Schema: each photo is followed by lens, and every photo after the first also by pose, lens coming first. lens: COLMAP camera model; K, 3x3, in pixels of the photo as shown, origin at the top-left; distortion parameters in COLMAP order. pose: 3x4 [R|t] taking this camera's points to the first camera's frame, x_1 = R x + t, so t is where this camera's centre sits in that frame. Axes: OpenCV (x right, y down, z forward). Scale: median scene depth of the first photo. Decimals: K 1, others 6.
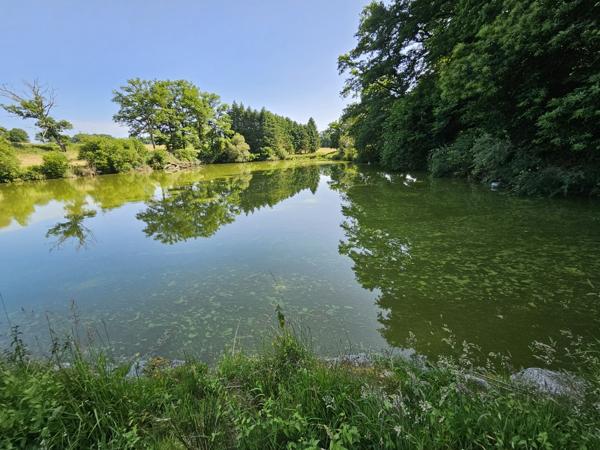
lens RADIAL K [[247.9, 0, 300.3], [0, 247.9, 224.7], [0, 0, 1]] dist [-0.004585, 0.000914]
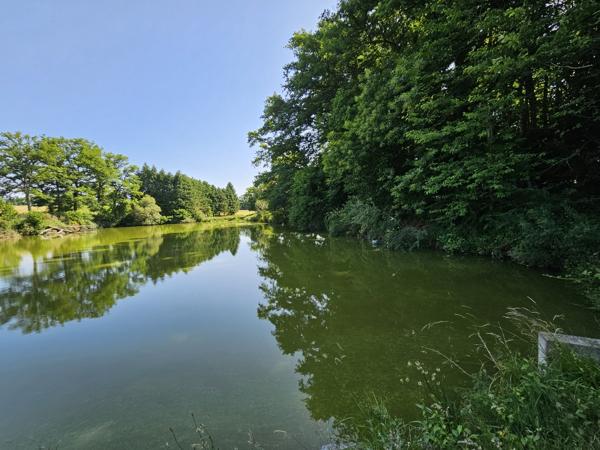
lens RADIAL K [[247.9, 0, 299.7], [0, 247.9, 224.8], [0, 0, 1]] dist [-0.004585, 0.000914]
pose [[0.954381, -0.013717, 0.298275, 0.020702], [0.084790, 0.970271, -0.226681, -0.000819], [-0.286298, 0.241631, 0.927172, -0.001525]]
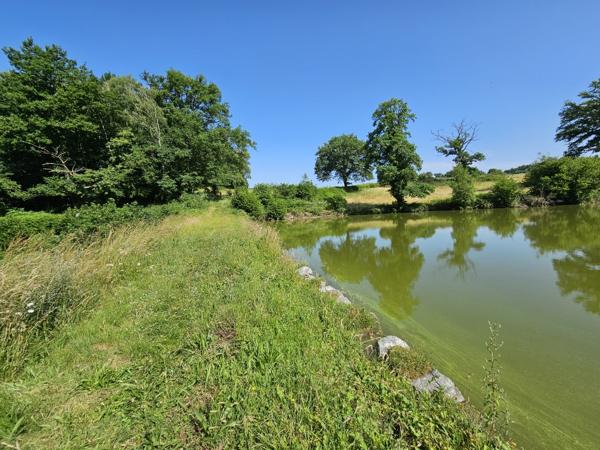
lens RADIAL K [[247.9, 0, 297.7], [0, 247.9, 221.5], [0, 0, 1]] dist [-0.004585, 0.000914]
pose [[0.348218, 0.087441, -0.933327, -0.275830], [-0.220010, 0.975453, 0.009303, 0.009396], [0.911230, 0.202101, 0.358908, 0.016545]]
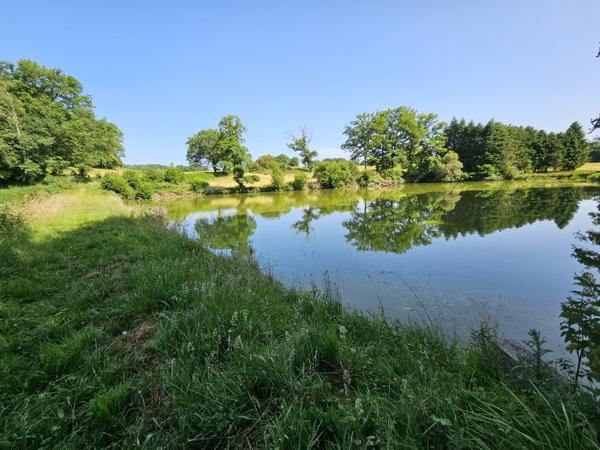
lens RADIAL K [[247.9, 0, 299.2], [0, 247.9, 224.4], [0, 0, 1]] dist [-0.004585, 0.000914]
pose [[0.688085, 0.141515, -0.711697, 0.074889], [-0.191800, 0.981386, 0.009704, 0.000135], [0.699823, 0.129826, 0.702419, -0.015893]]
